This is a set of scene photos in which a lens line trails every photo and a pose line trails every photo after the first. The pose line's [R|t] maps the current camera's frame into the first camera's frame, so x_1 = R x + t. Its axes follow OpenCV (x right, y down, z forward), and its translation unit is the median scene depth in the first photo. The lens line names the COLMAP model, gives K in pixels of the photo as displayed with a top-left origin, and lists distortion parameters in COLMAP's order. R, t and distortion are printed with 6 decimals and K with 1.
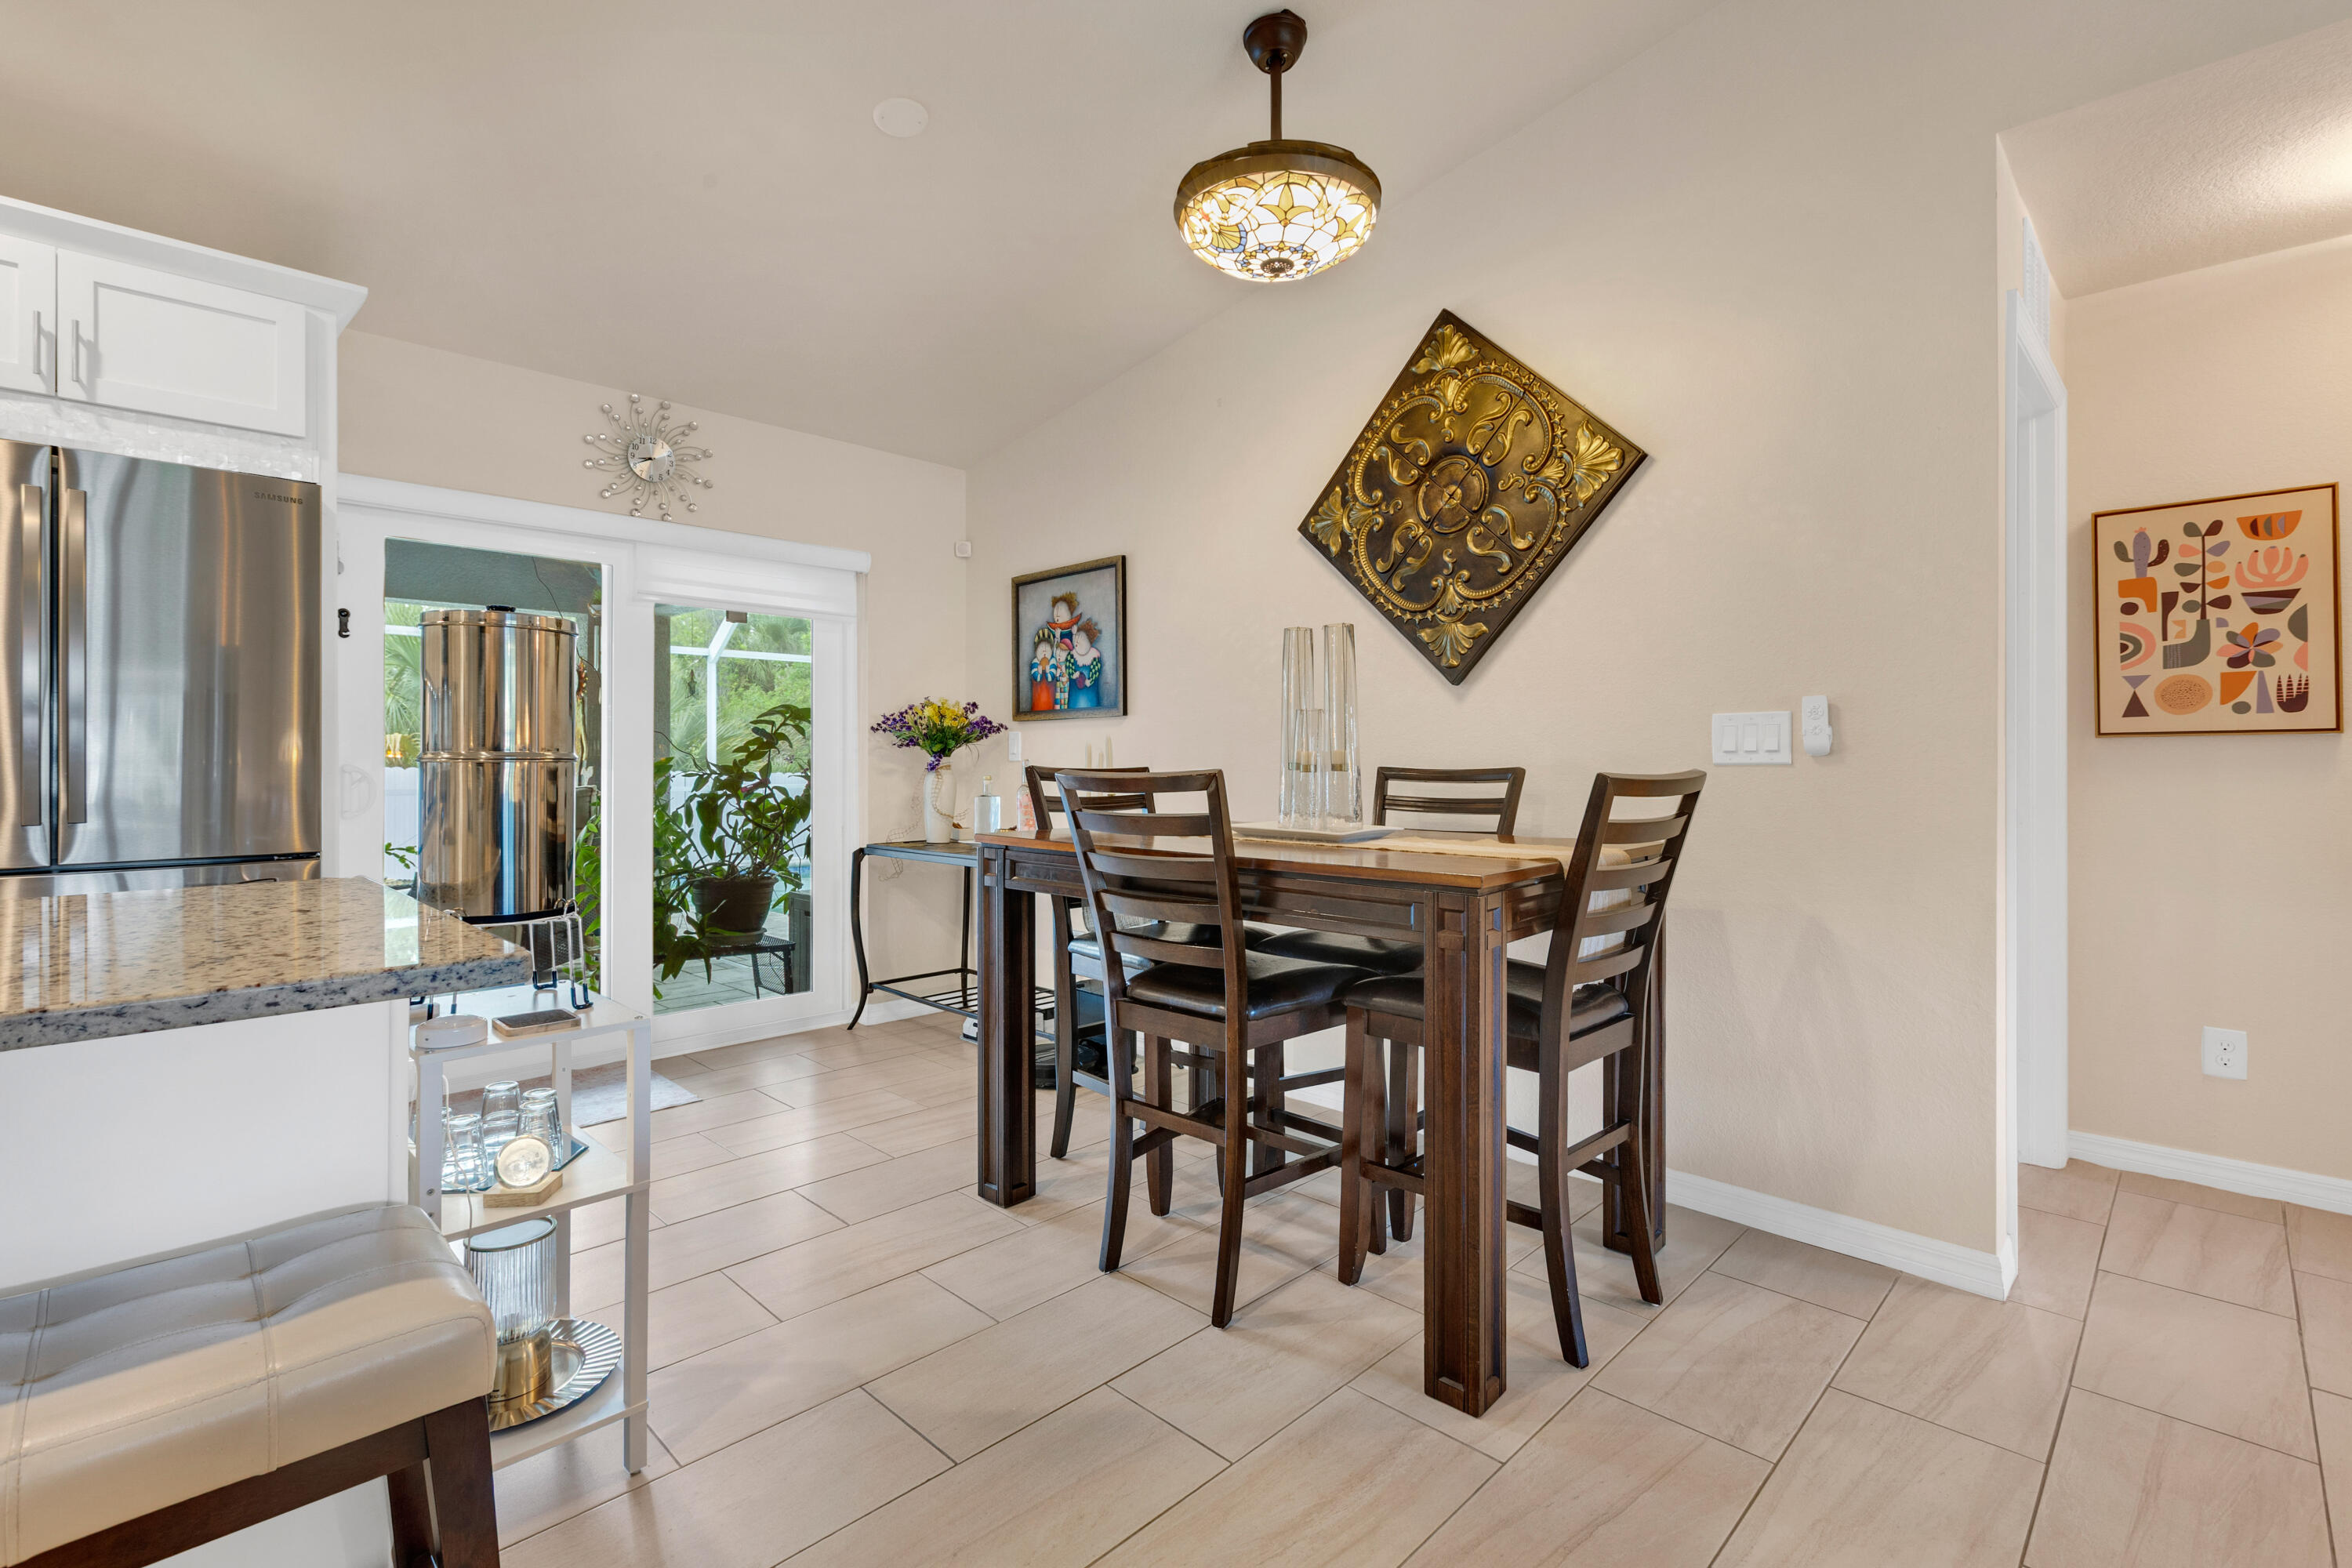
lens RADIAL K [[1074.5, 0, 1169.5], [0, 1074.5, 765.6], [0, 0, 1]] dist [0.003771, -0.001277]
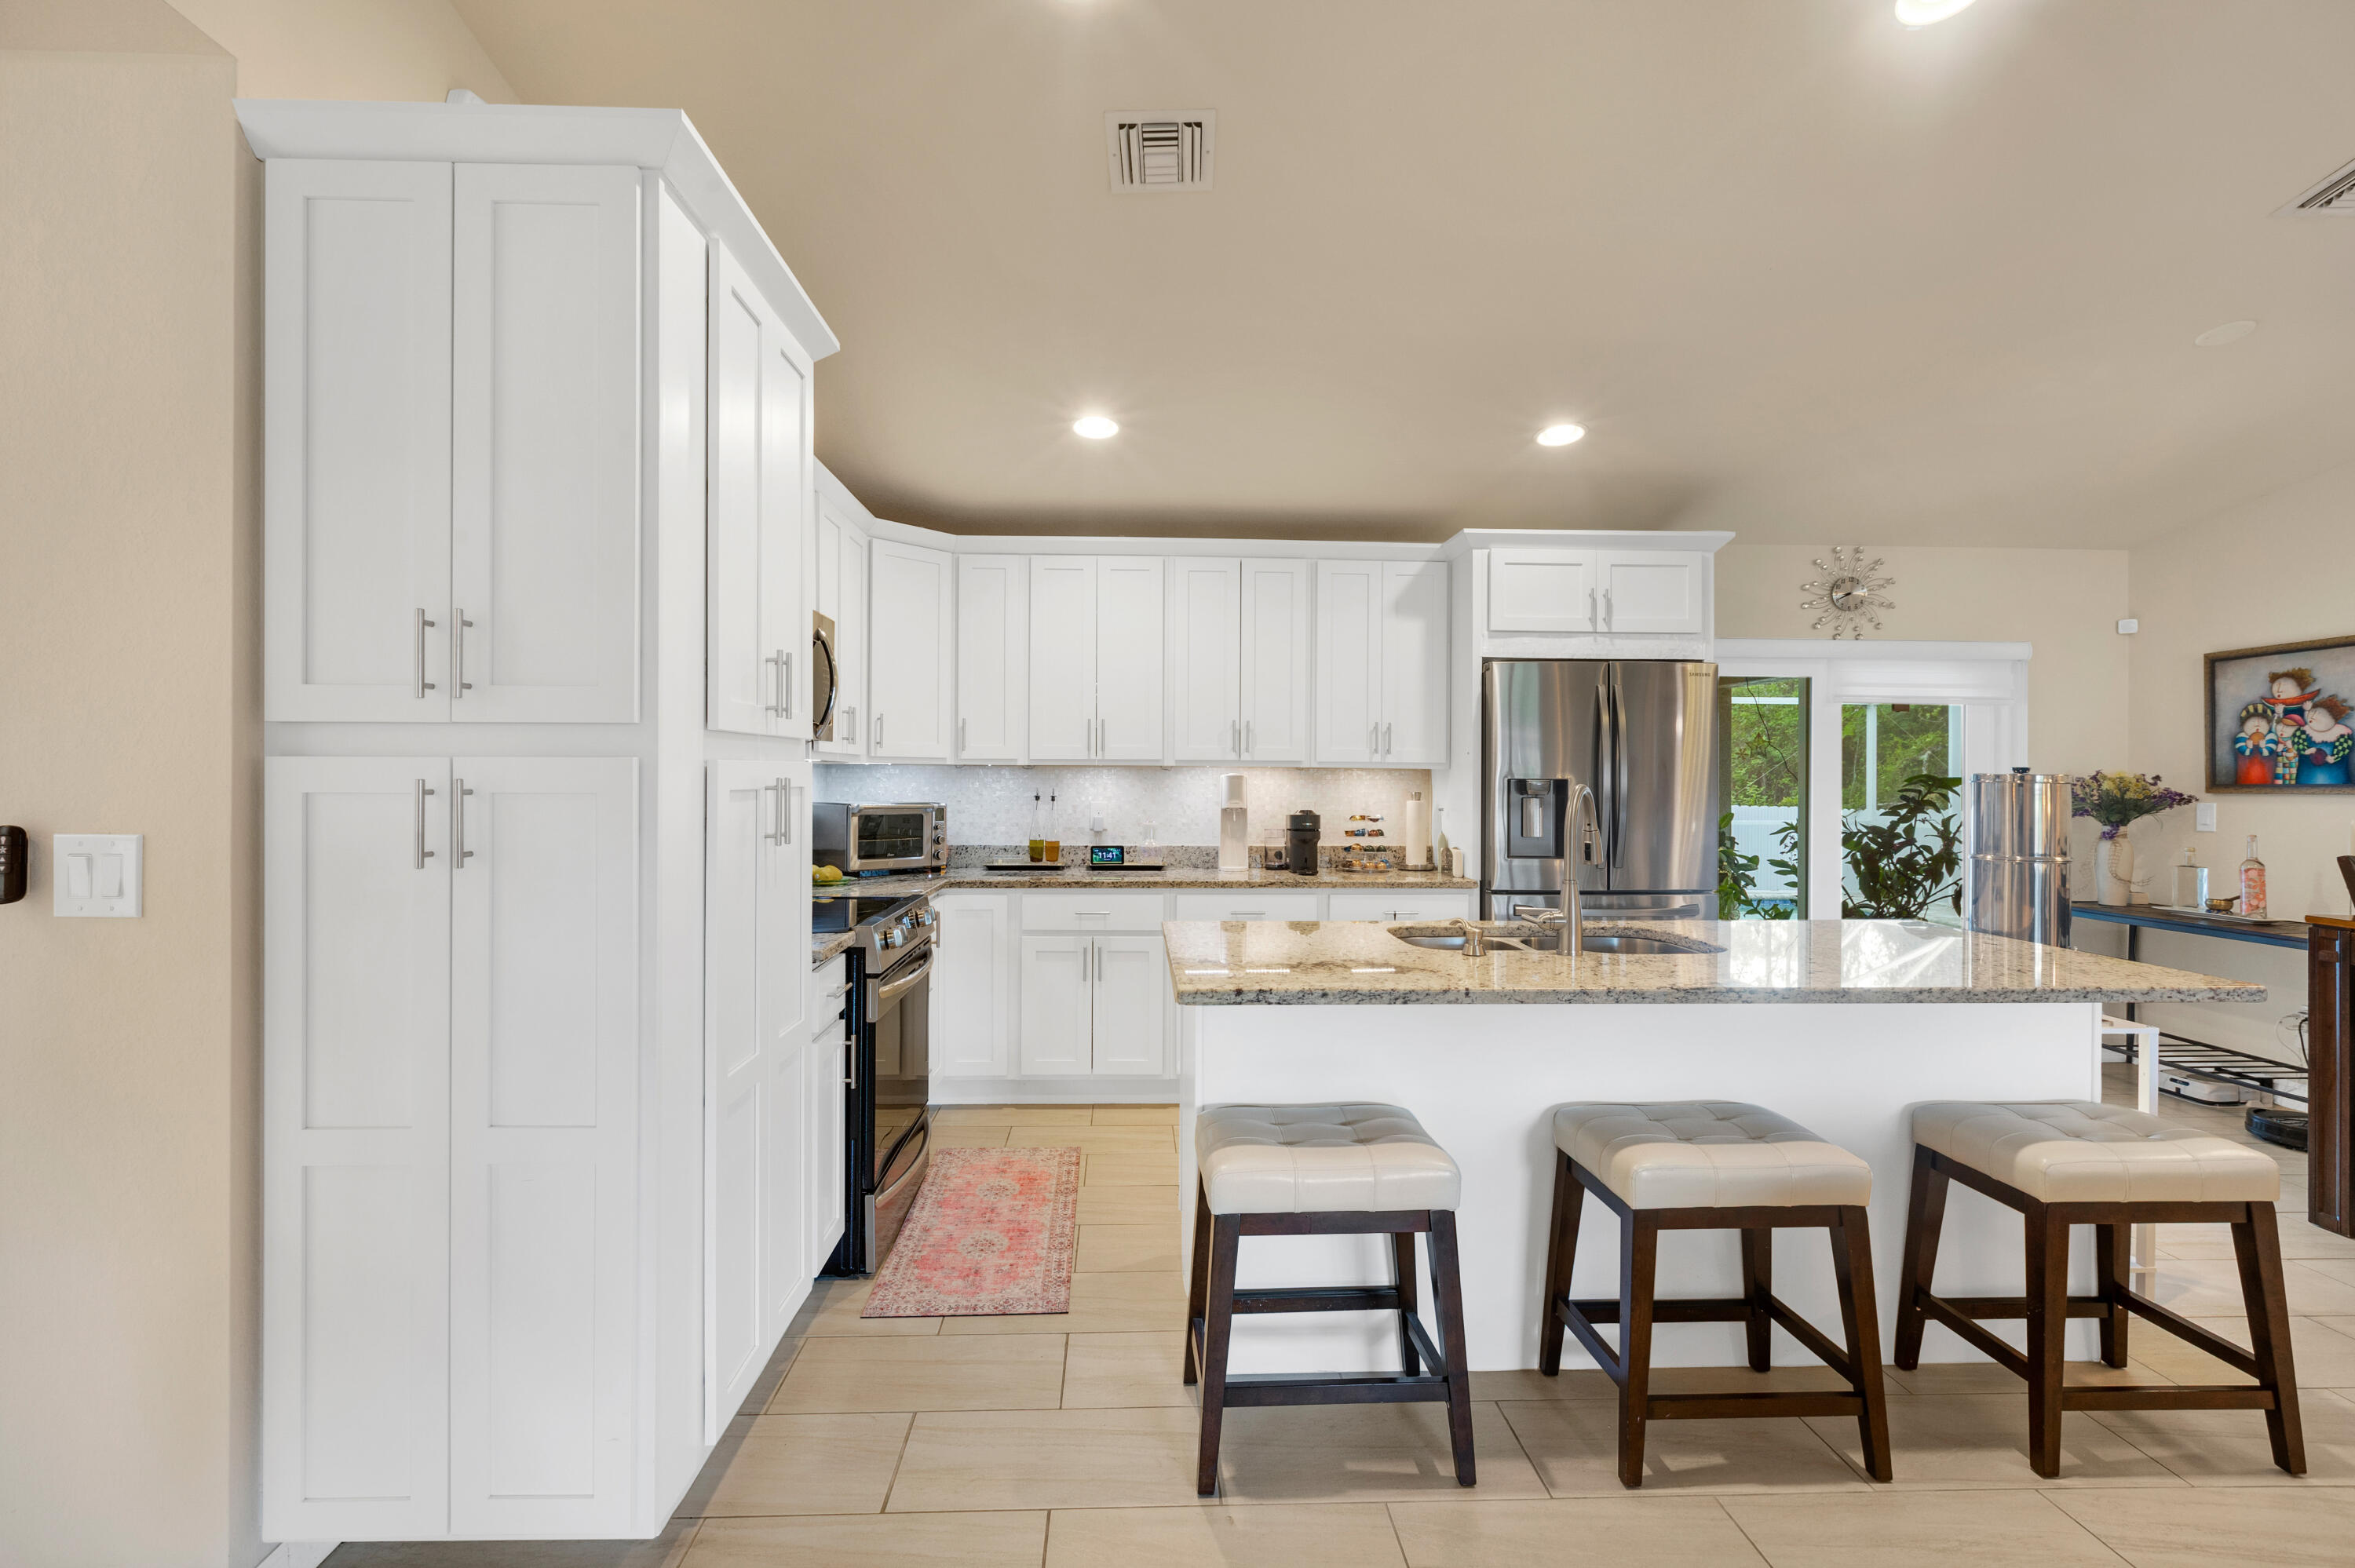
lens RADIAL K [[1075.7, 0, 1164.0], [0, 1075.7, 775.3], [0, 0, 1]] dist [0.003771, -0.001277]
pose [[0.734876, 0.001407, -0.678200, -0.250466], [-0.007434, 0.999954, -0.005981, -0.062650], [0.678161, 0.009437, 0.734853, -0.613187]]
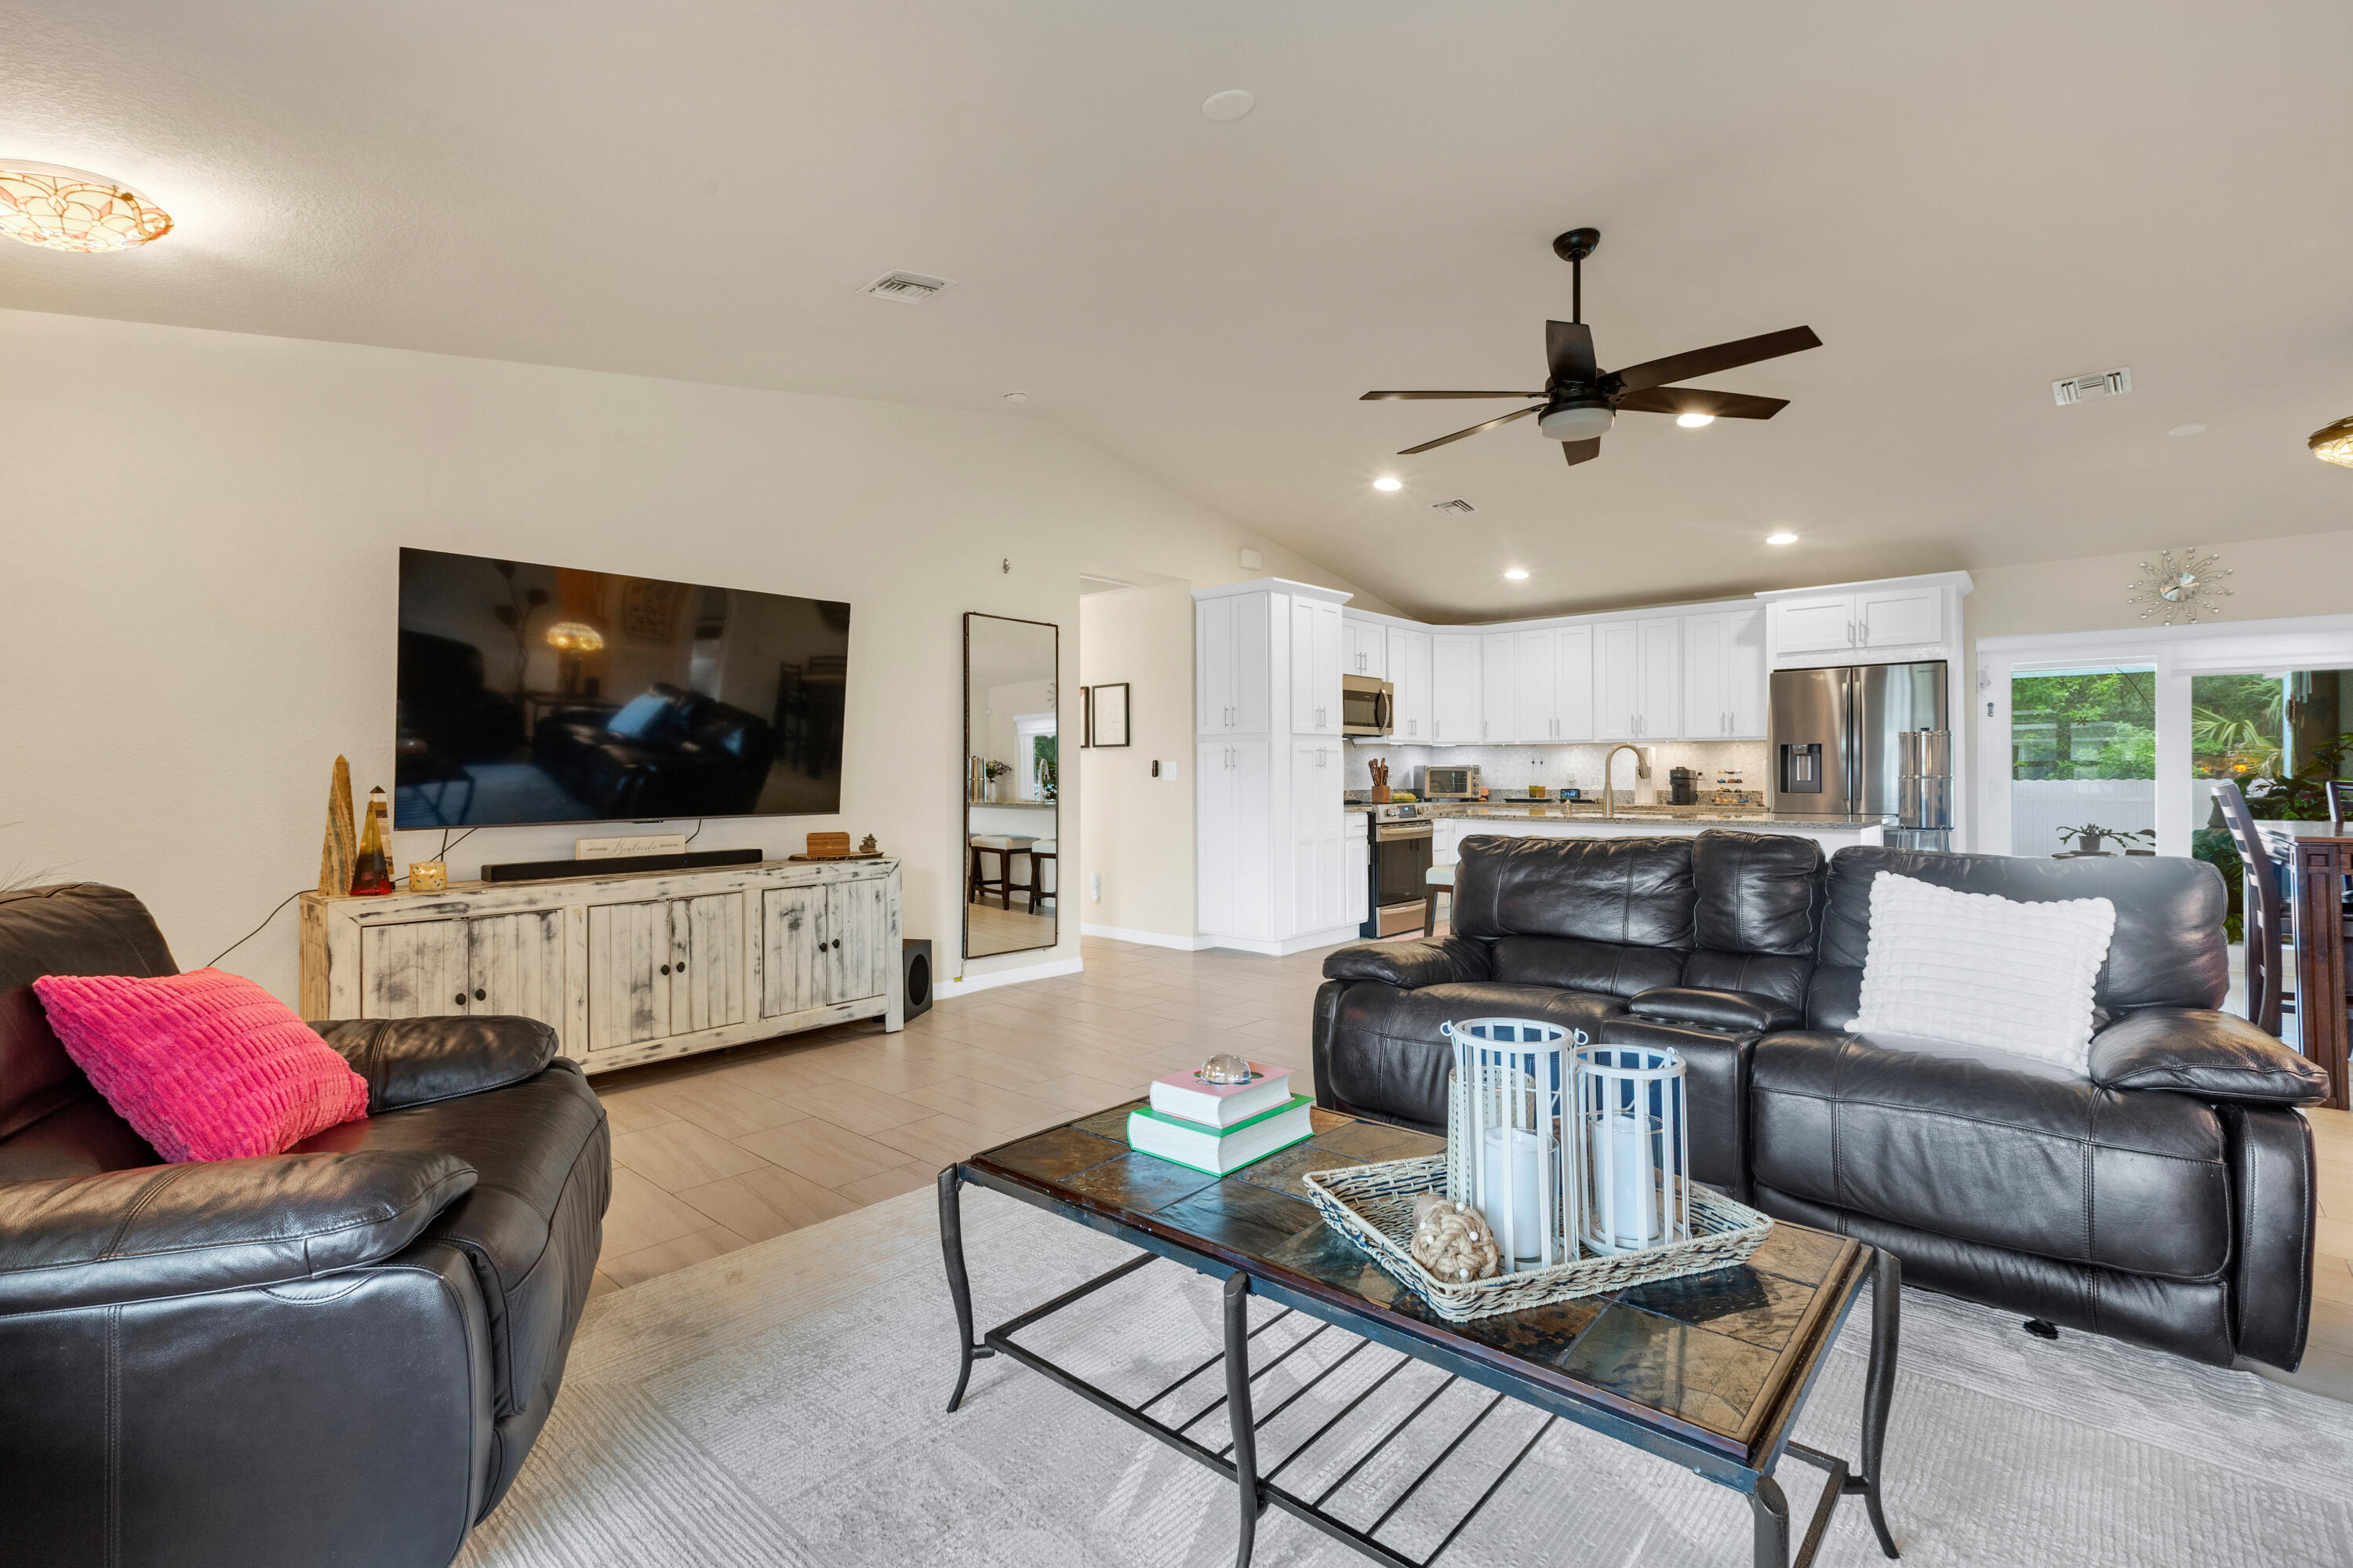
lens RADIAL K [[1075.0, 0, 1156.8], [0, 1075.0, 777.5], [0, 0, 1]] dist [0.003771, -0.001277]
pose [[0.053304, 0.000544, -0.998578, 1.245486], [-0.000215, 1.000000, 0.000533, -0.003418], [0.998578, 0.000186, 0.053304, -0.722749]]
